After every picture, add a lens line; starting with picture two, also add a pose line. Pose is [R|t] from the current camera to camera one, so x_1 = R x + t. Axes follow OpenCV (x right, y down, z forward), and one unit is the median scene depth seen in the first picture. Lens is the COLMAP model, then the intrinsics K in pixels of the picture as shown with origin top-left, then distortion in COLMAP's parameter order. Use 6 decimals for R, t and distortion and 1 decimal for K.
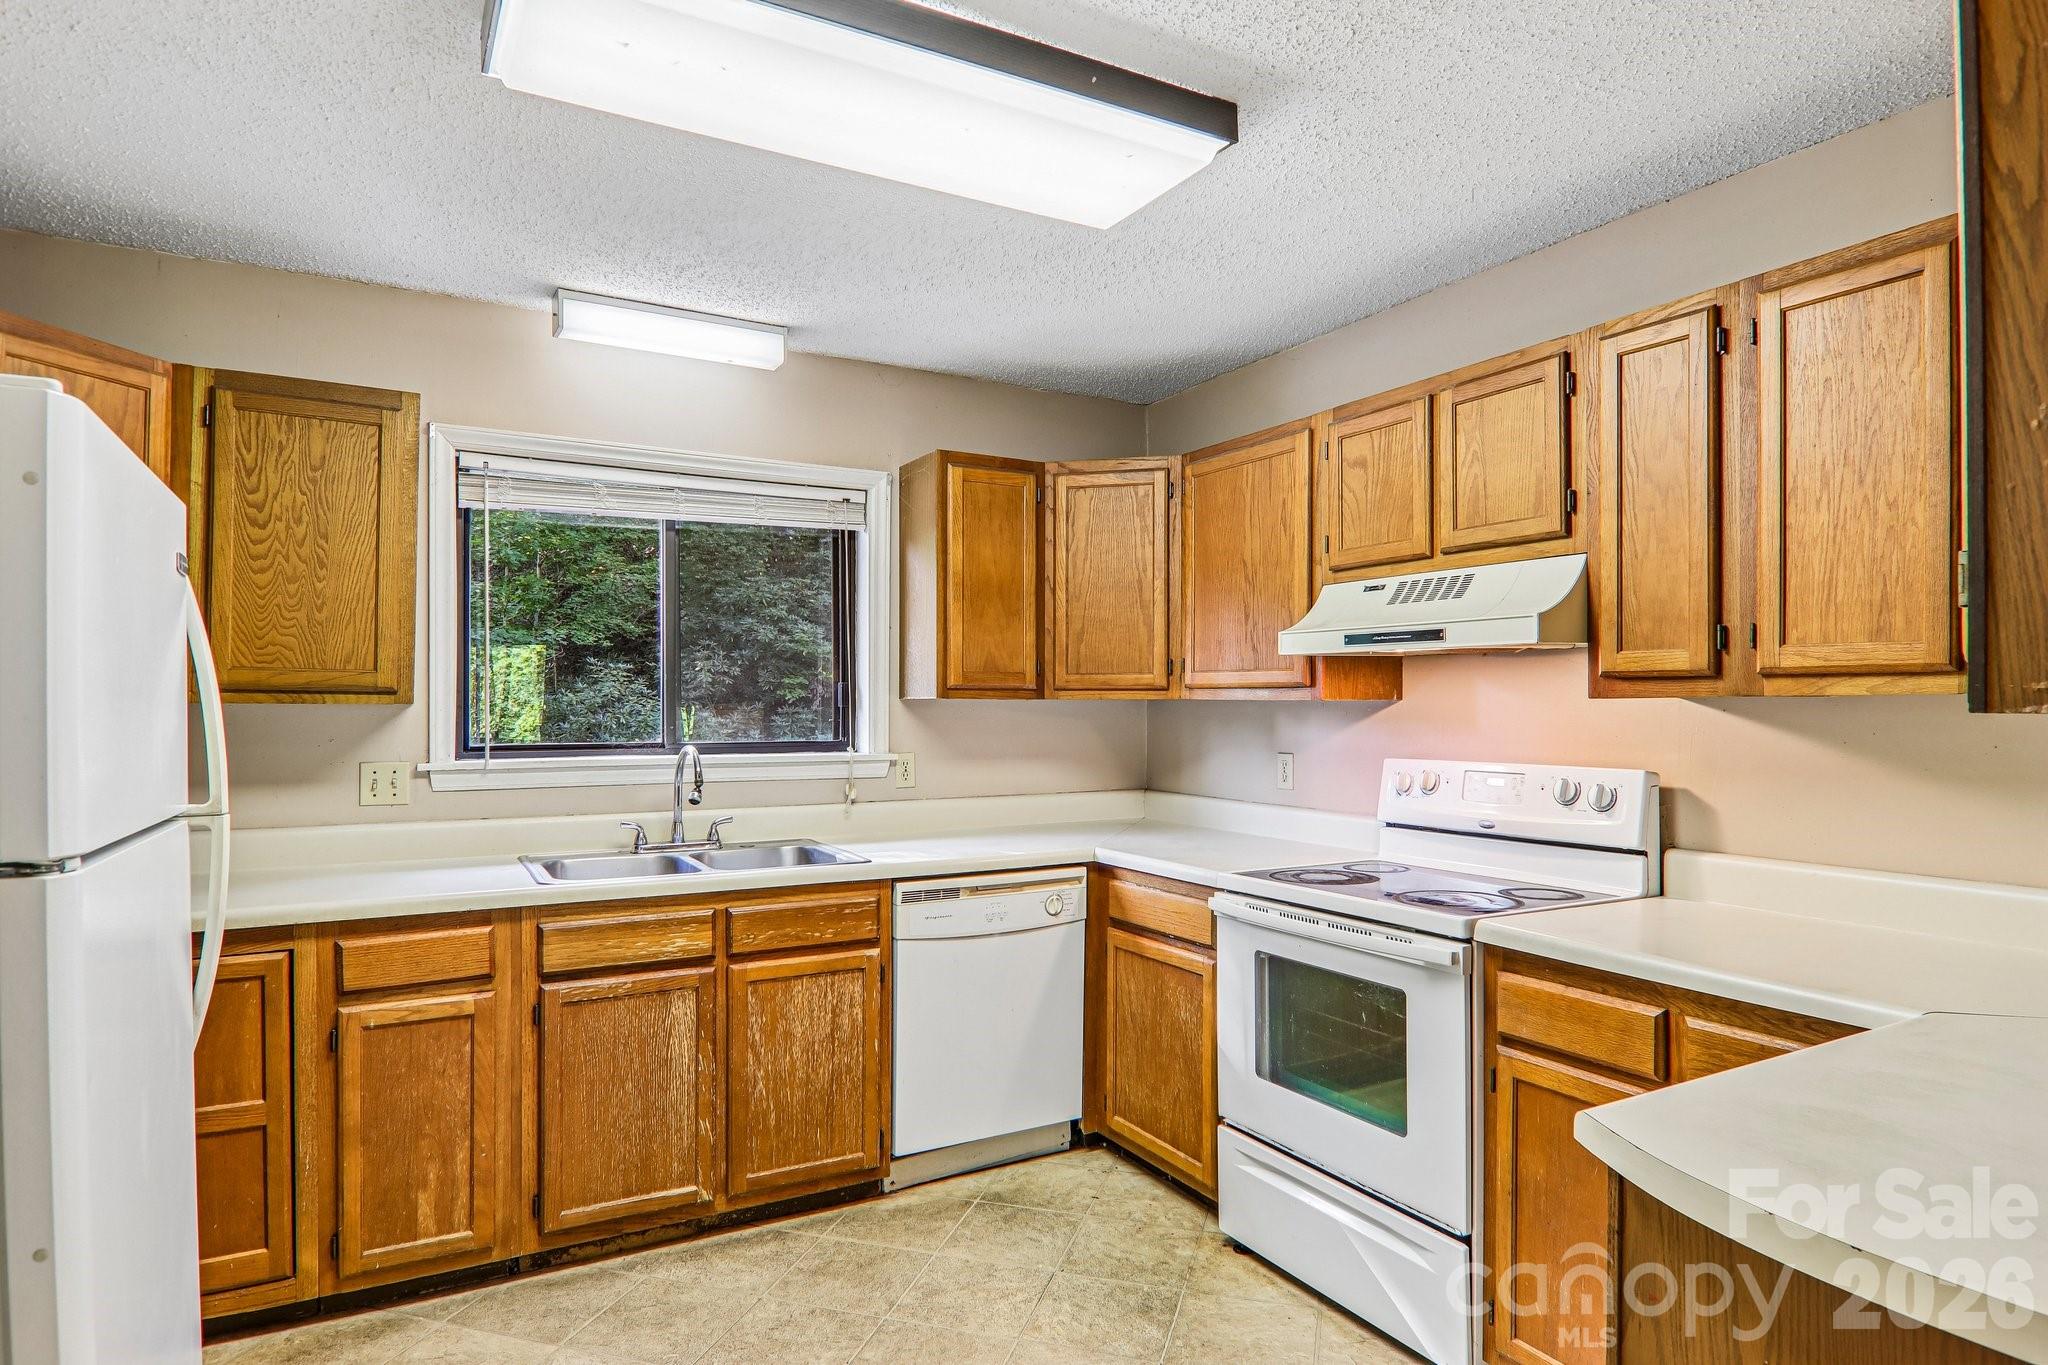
lens RADIAL K [[1142.6, 0, 1025.5], [0, 1142.6, 703.6], [0, 0, 1]] dist [0.007560, -0.023356]
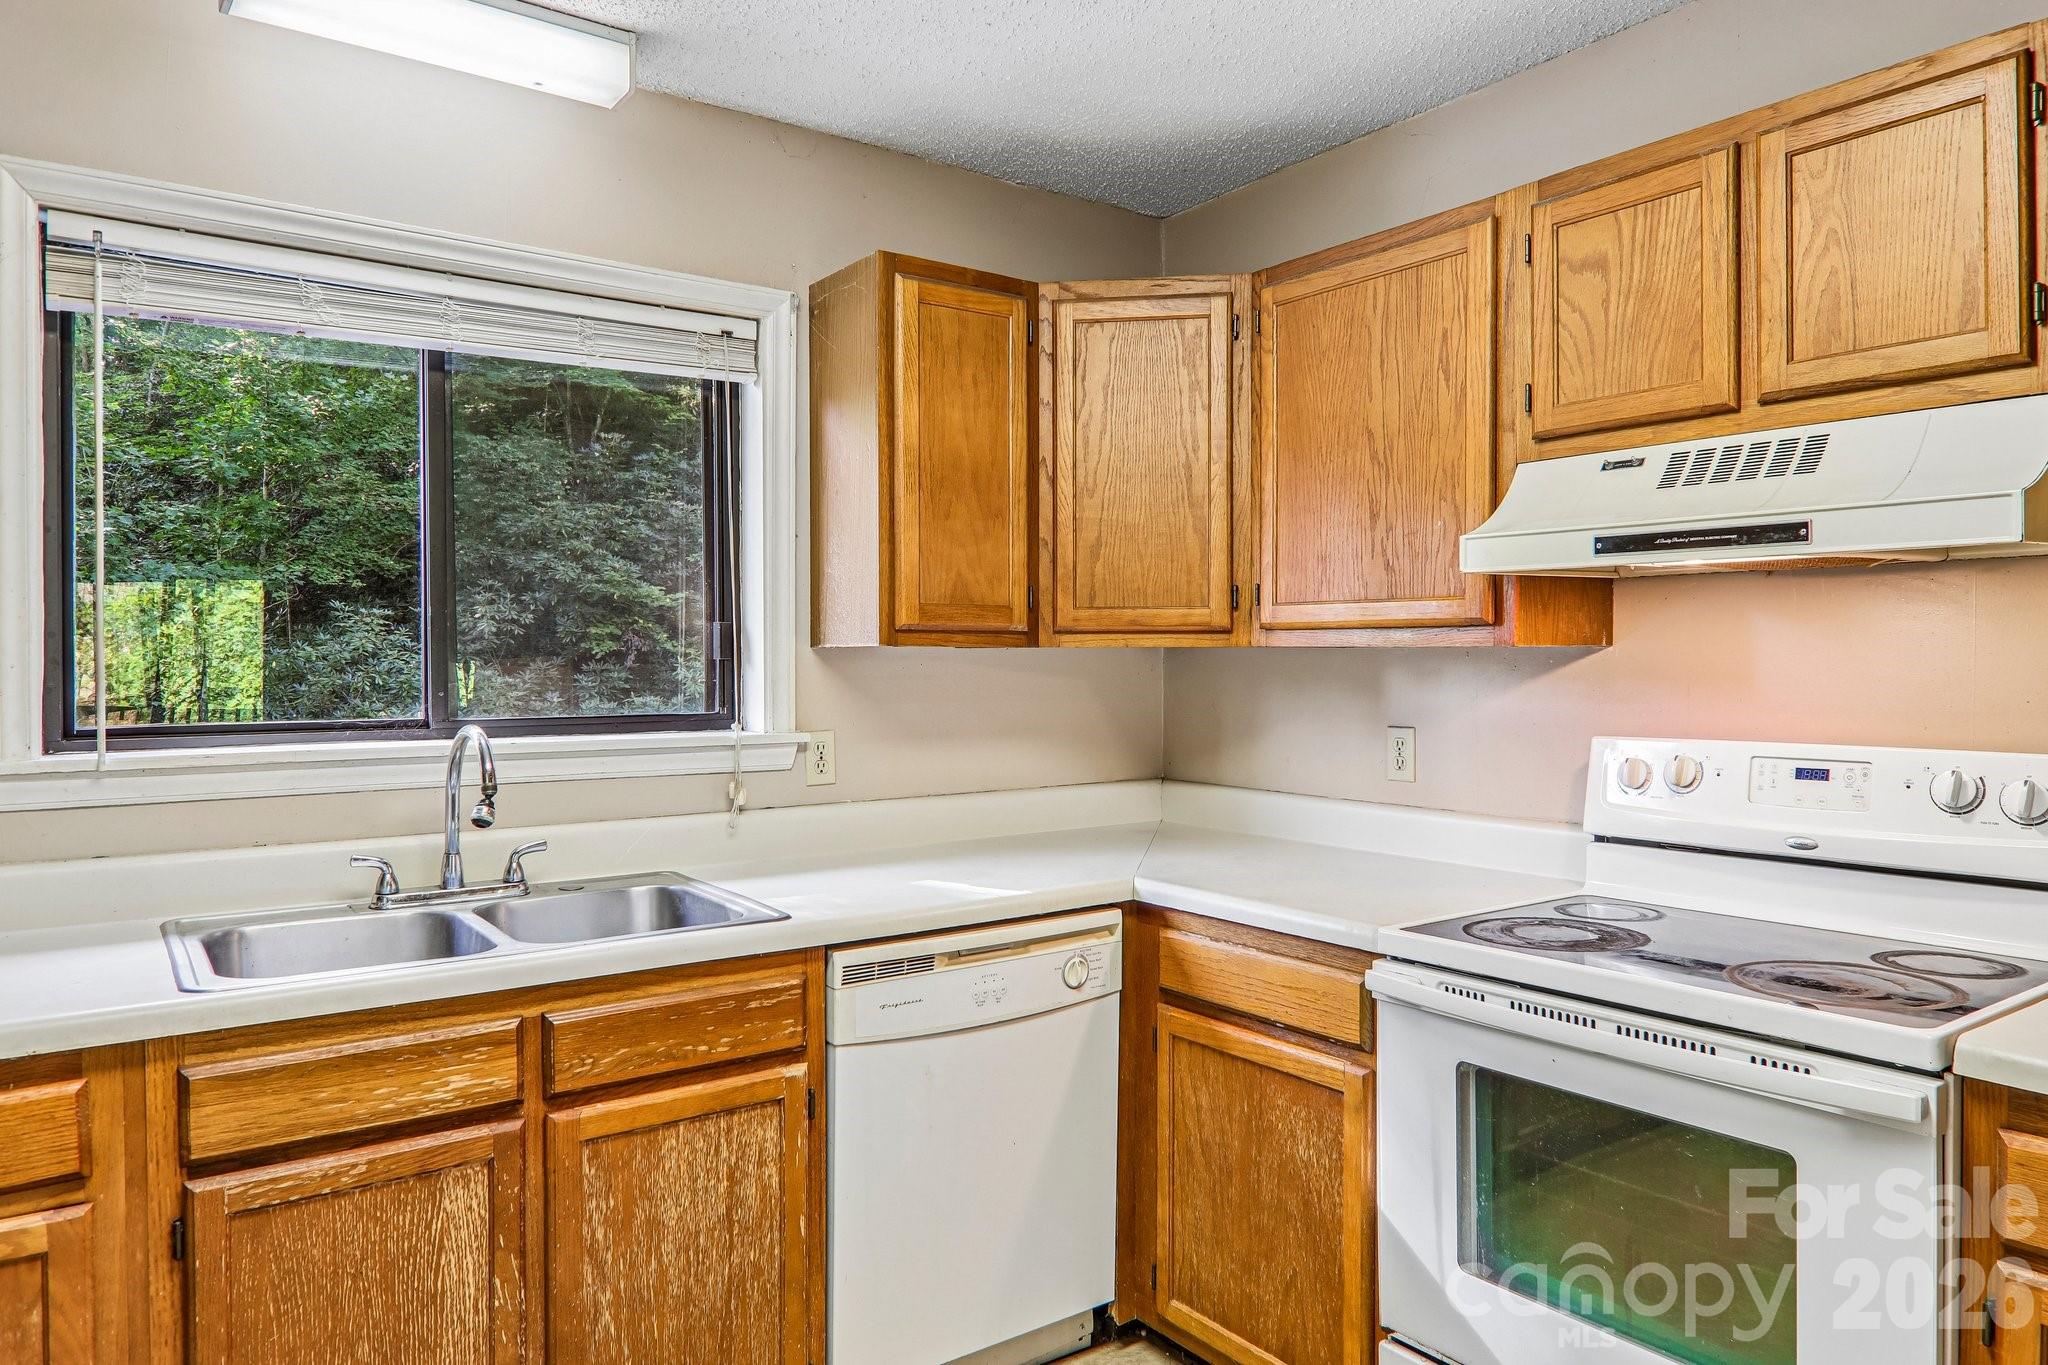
lens RADIAL K [[1323.4, 0, 1031.3], [0, 1323.4, 671.3], [0, 0, 1]] dist [0.009255, -0.020154]
pose [[0.993159, -0.004004, 0.116704, -0.094021], [0.002875, 0.999947, 0.009844, 0.003114], [-0.116737, -0.009441, 0.993118, 0.311102]]
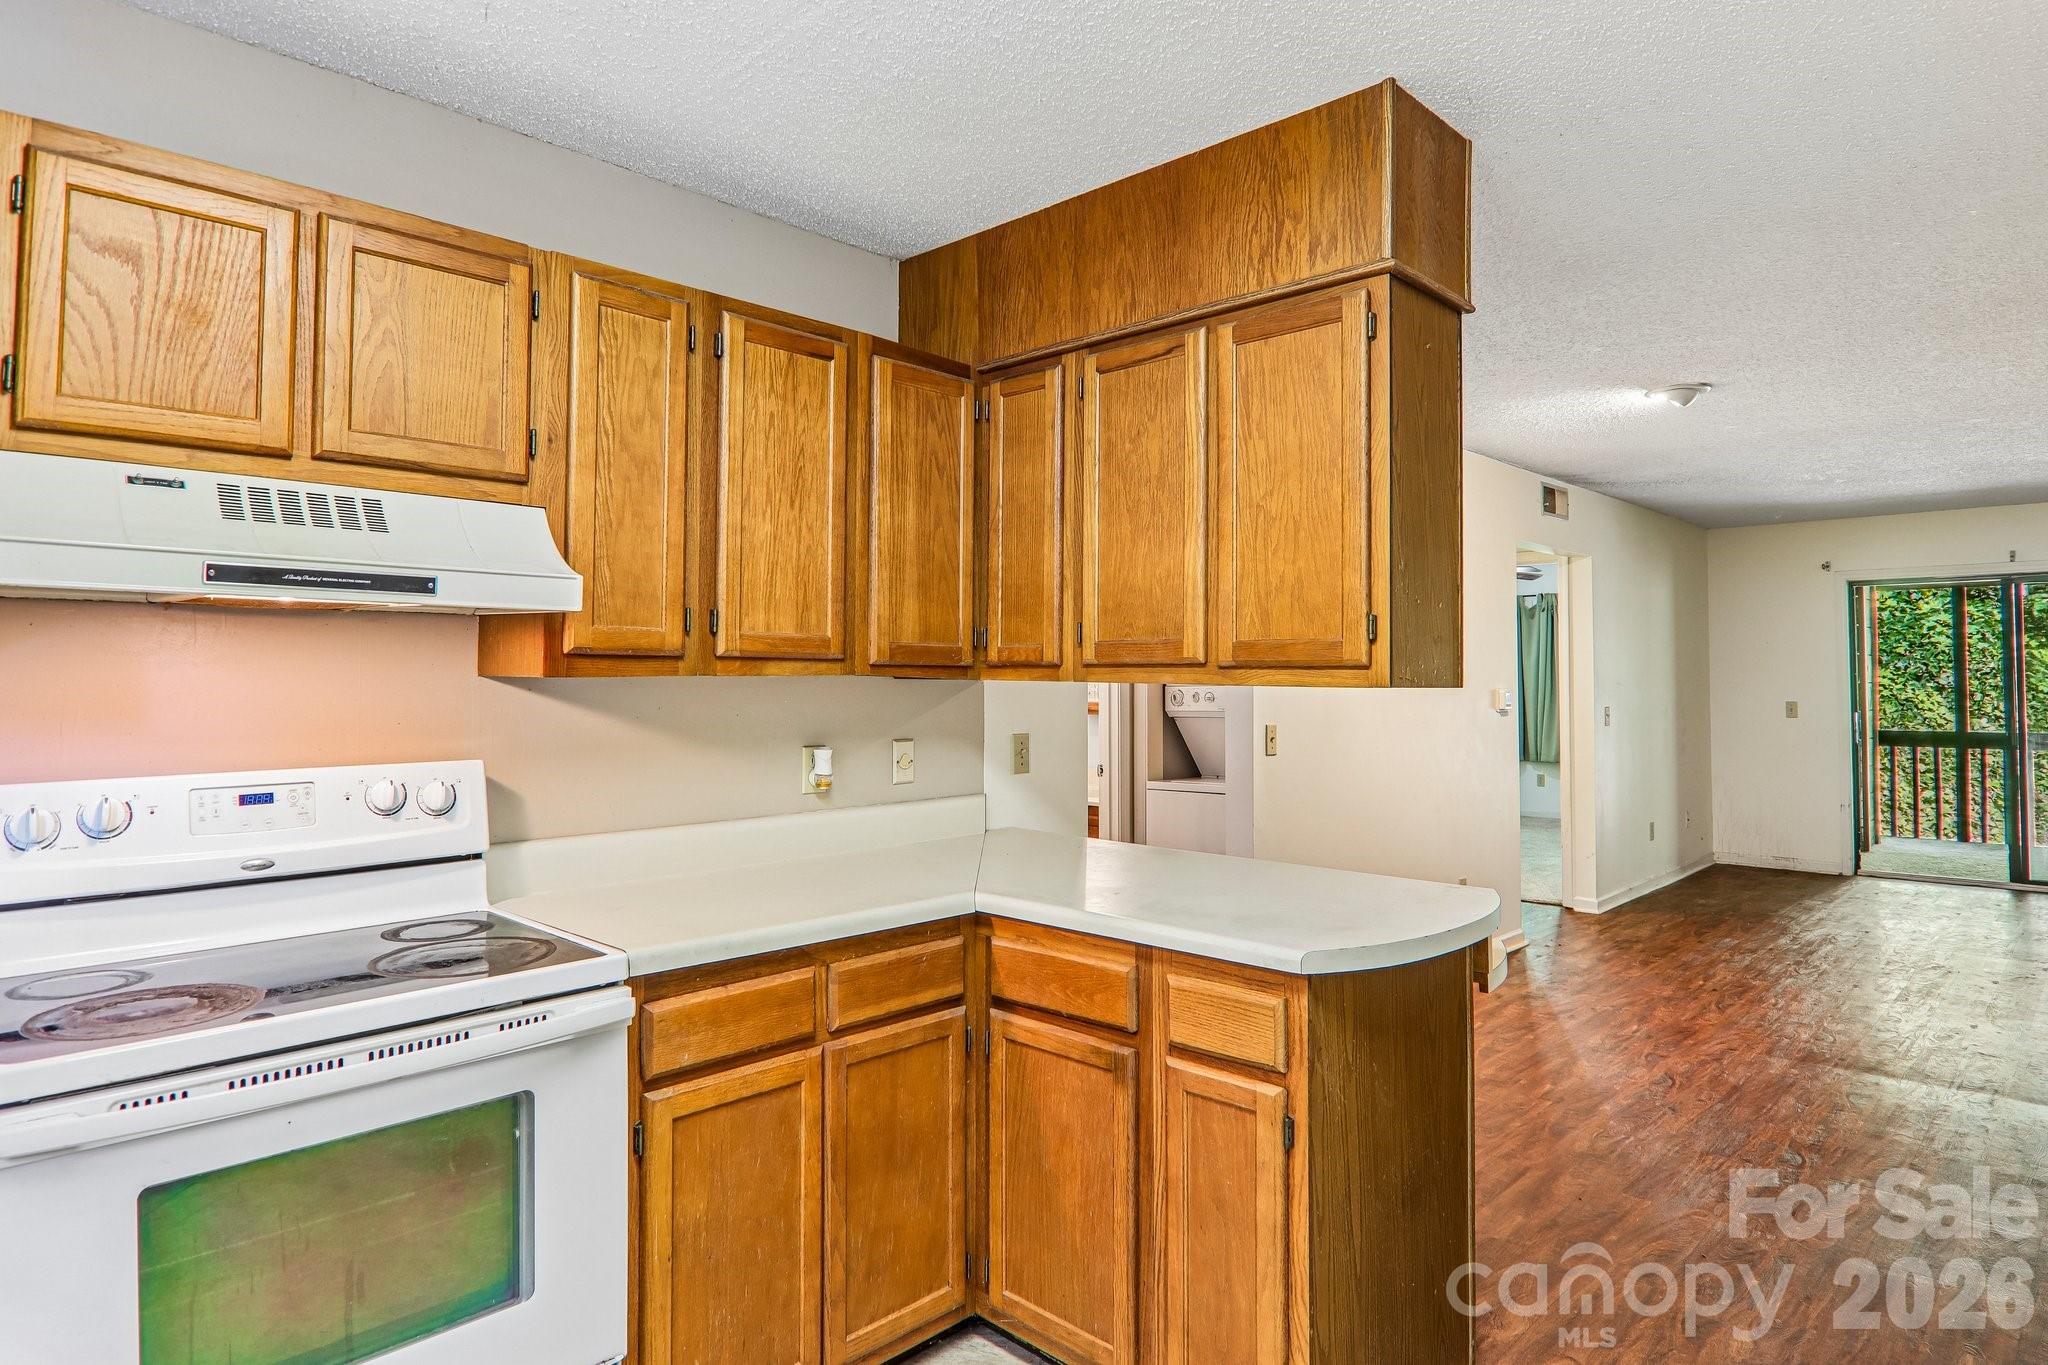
lens RADIAL K [[1157.2, 0, 1028.9], [0, 1157.2, 637.6], [0, 0, 1]] dist [0.014443, -0.026348]
pose [[-0.285382, 0.032775, 0.957853, -0.356927], [0.000378, 0.999419, -0.034085, -0.003417], [-0.958414, -0.009365, -0.285229, 0.719036]]
